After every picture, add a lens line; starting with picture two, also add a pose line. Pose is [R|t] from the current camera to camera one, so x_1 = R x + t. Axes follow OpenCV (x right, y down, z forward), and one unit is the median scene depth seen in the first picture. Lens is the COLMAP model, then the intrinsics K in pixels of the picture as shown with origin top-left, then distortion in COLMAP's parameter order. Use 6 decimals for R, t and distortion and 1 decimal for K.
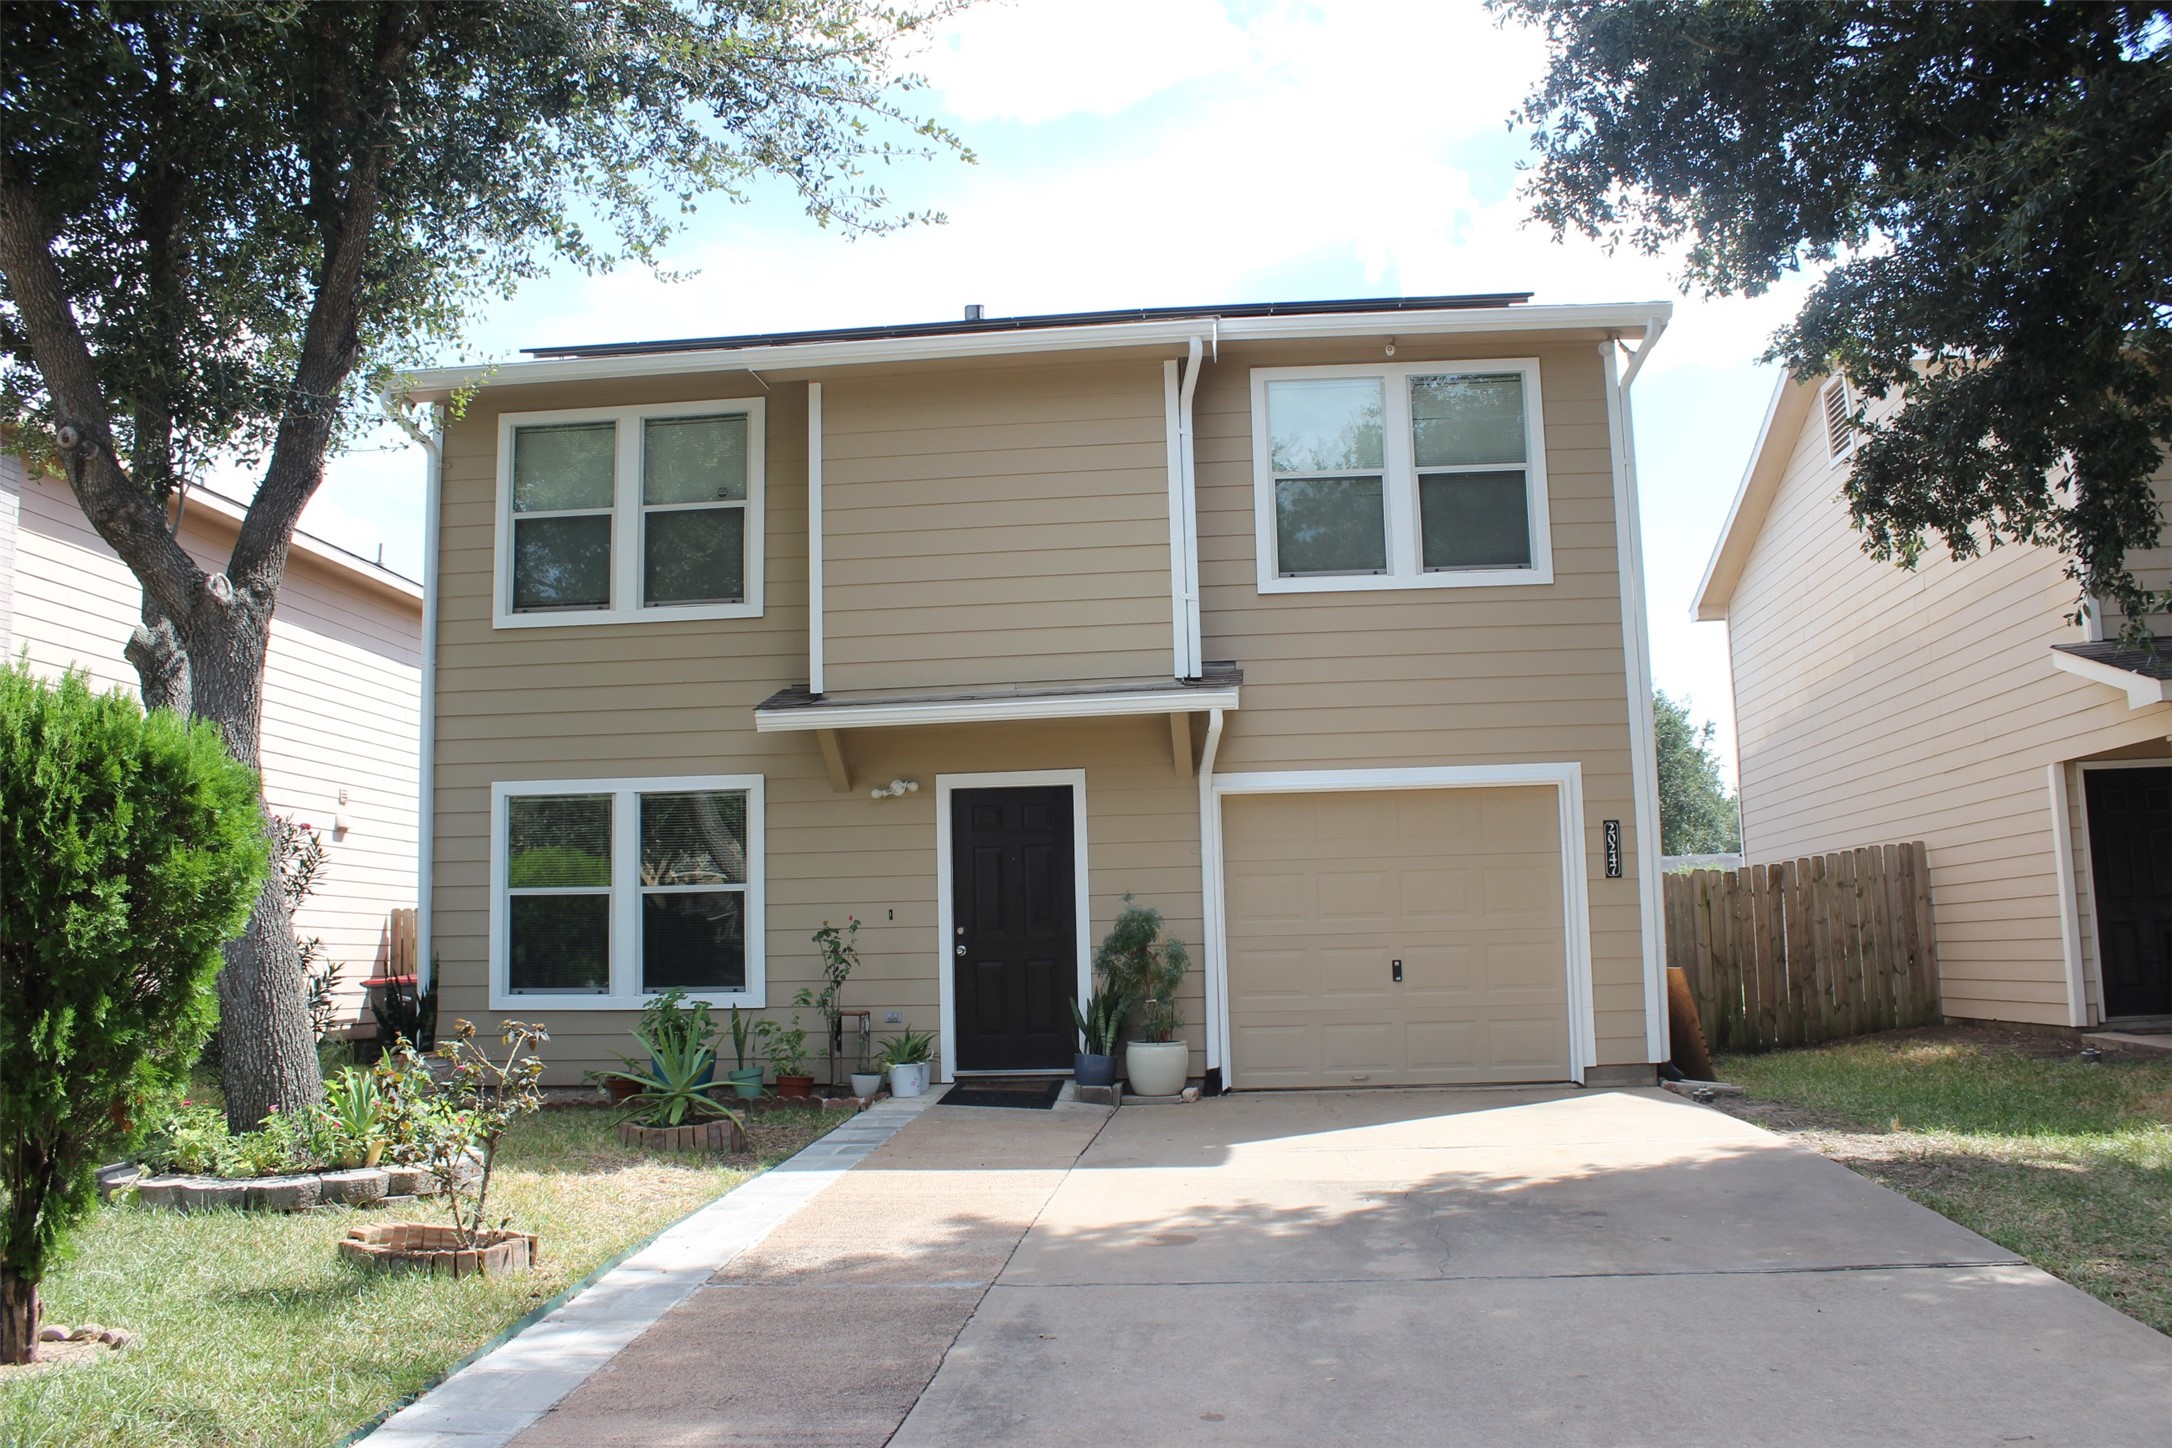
lens RADIAL K [[1851.6, 0, 1086.0], [0, 1851.6, 724.0], [0, 0, 1]] dist [-0.128648, 0.120449]
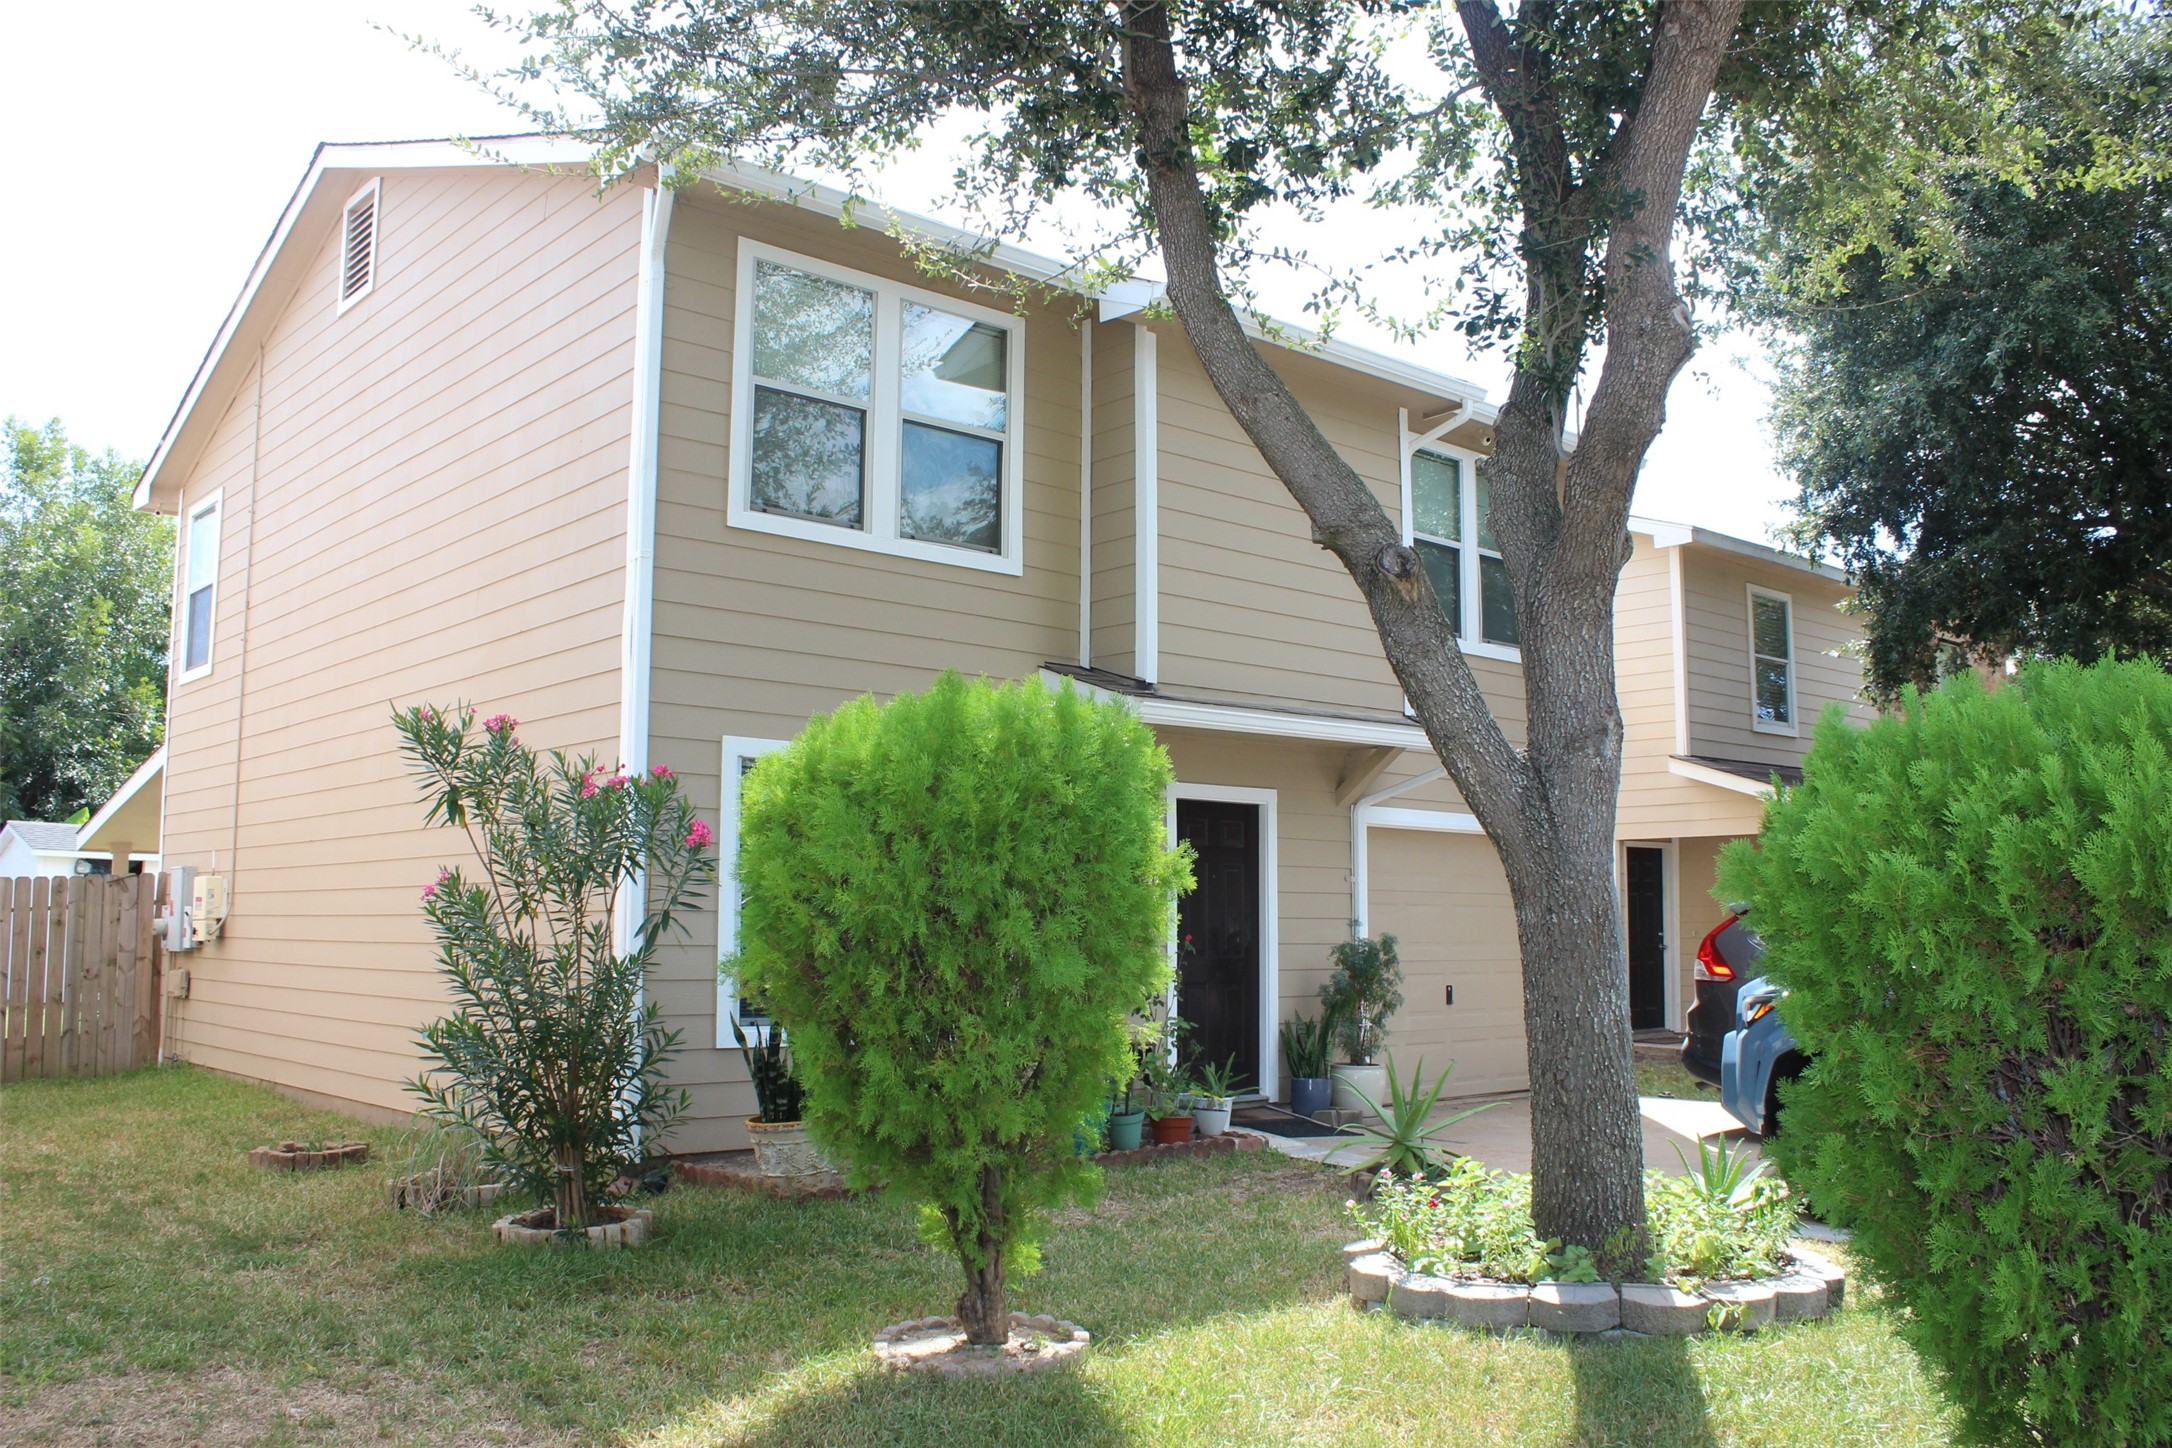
lens RADIAL K [[1851.6, 0, 1086.0], [0, 1851.6, 724.0], [0, 0, 1]] dist [-0.128648, 0.120449]
pose [[0.676792, 0.110364, 0.727854, -0.802423], [-0.114069, 0.992479, -0.044422, 0.045747], [-0.727283, -0.052961, 0.684291, 0.409342]]
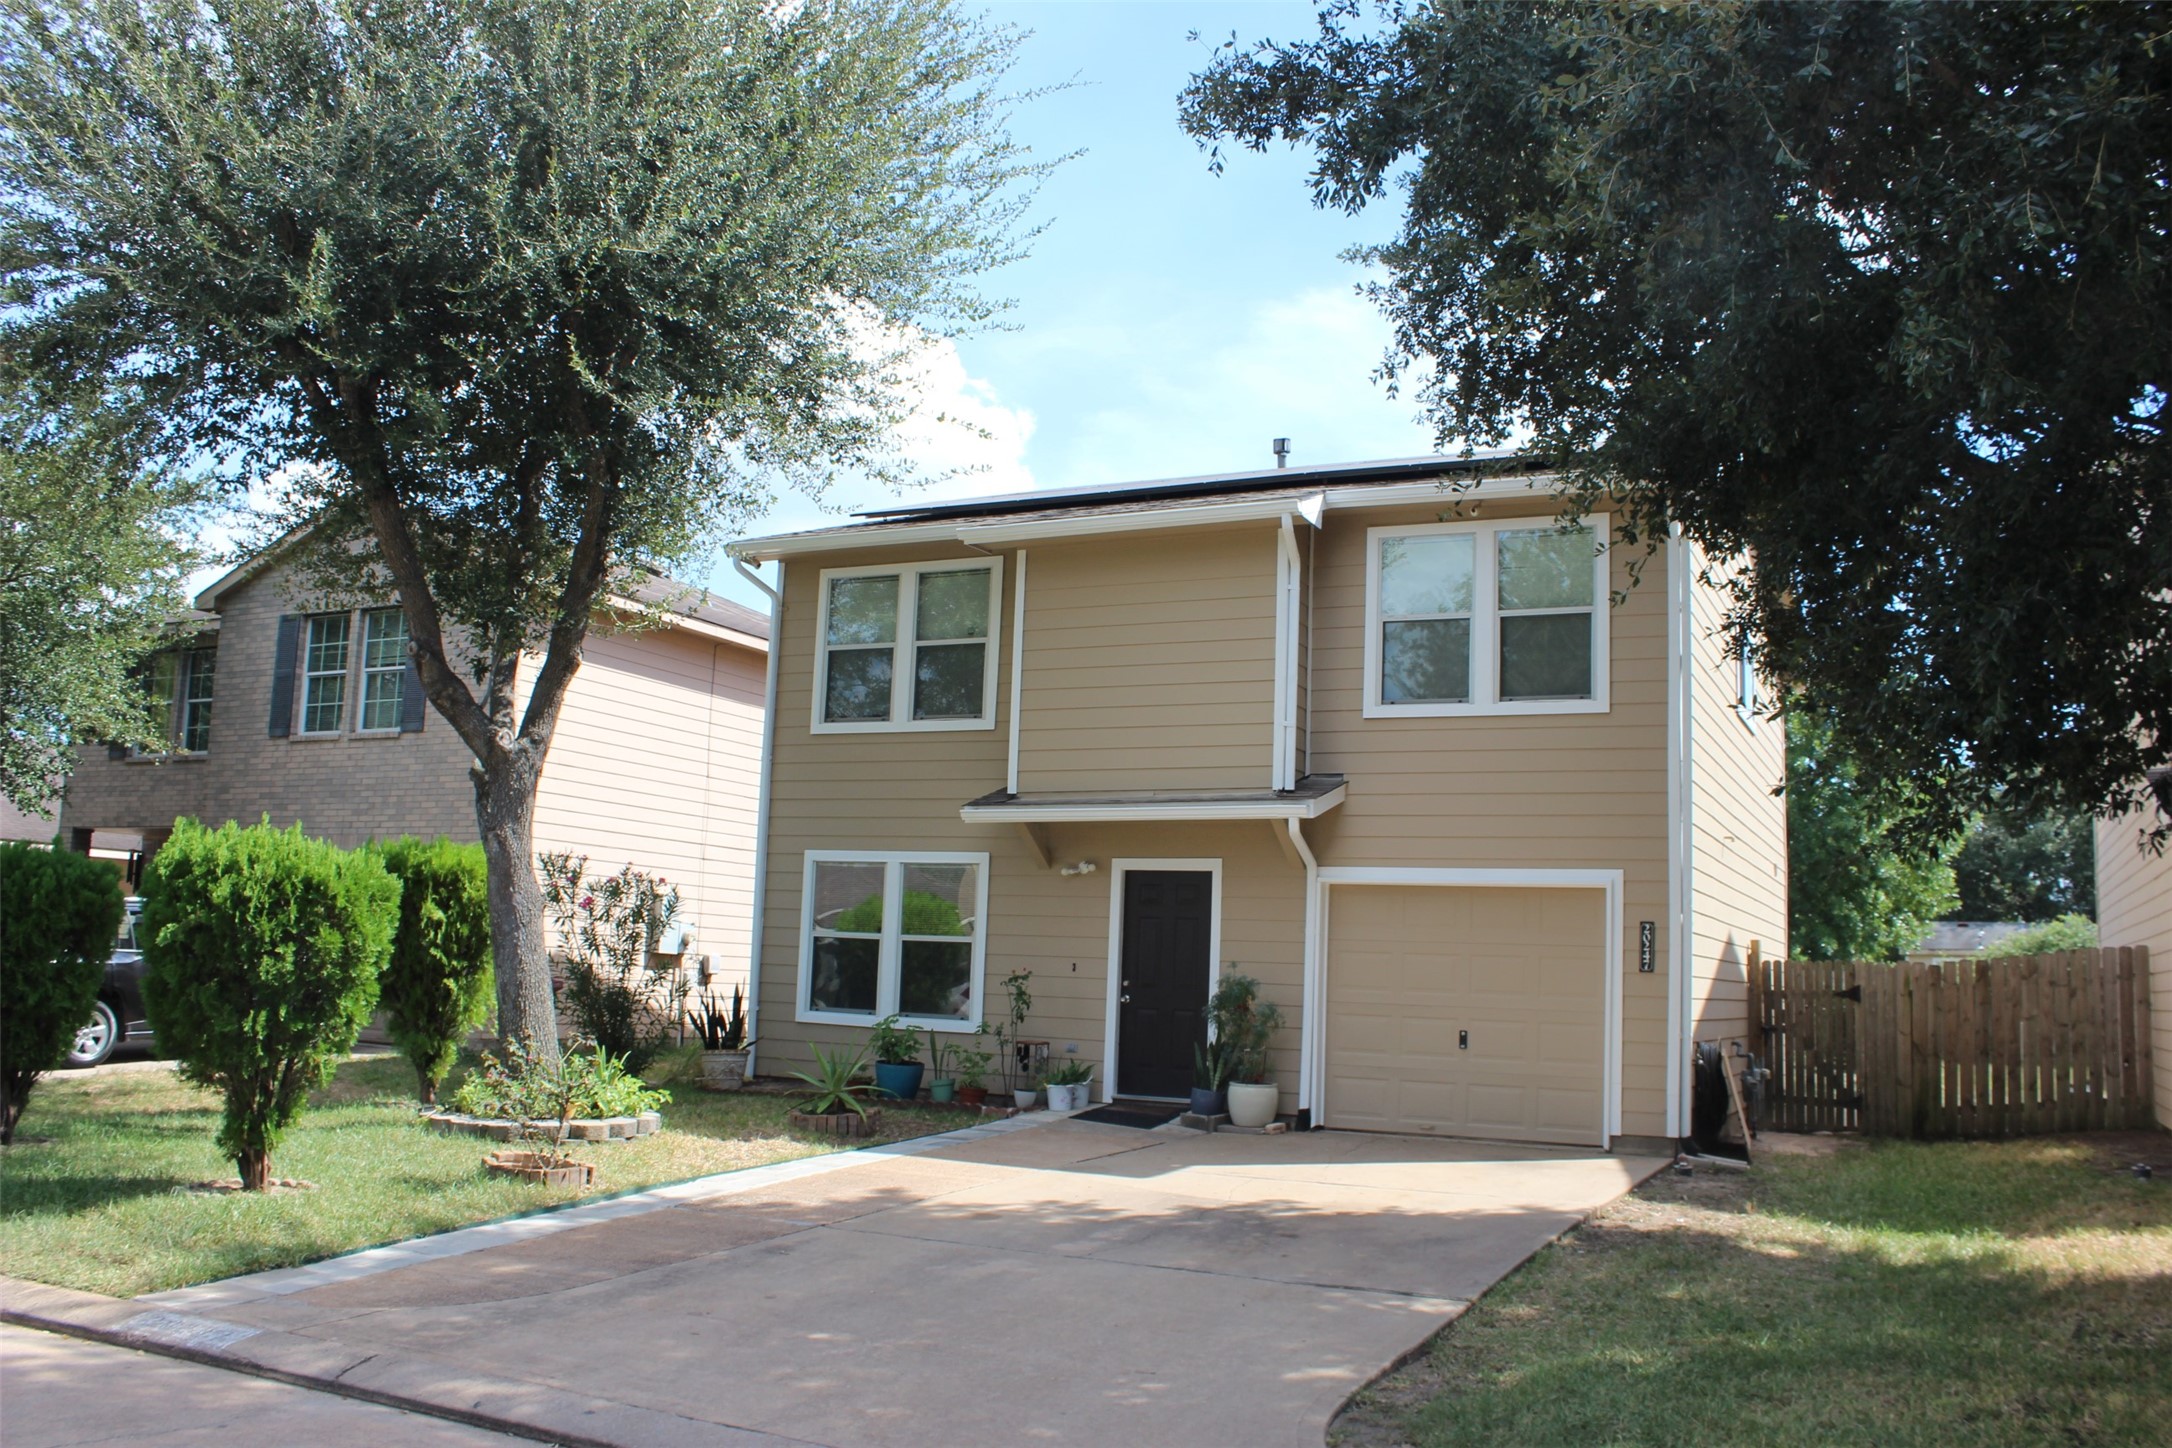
lens RADIAL K [[1851.6, 0, 1086.0], [0, 1851.6, 724.0], [0, 0, 1]] dist [-0.128648, 0.120449]
pose [[0.935739, 0.012792, -0.352461, 0.355041], [-0.016282, 0.999843, -0.006940, -0.056638], [0.352317, 0.012233, 0.935801, -0.192461]]
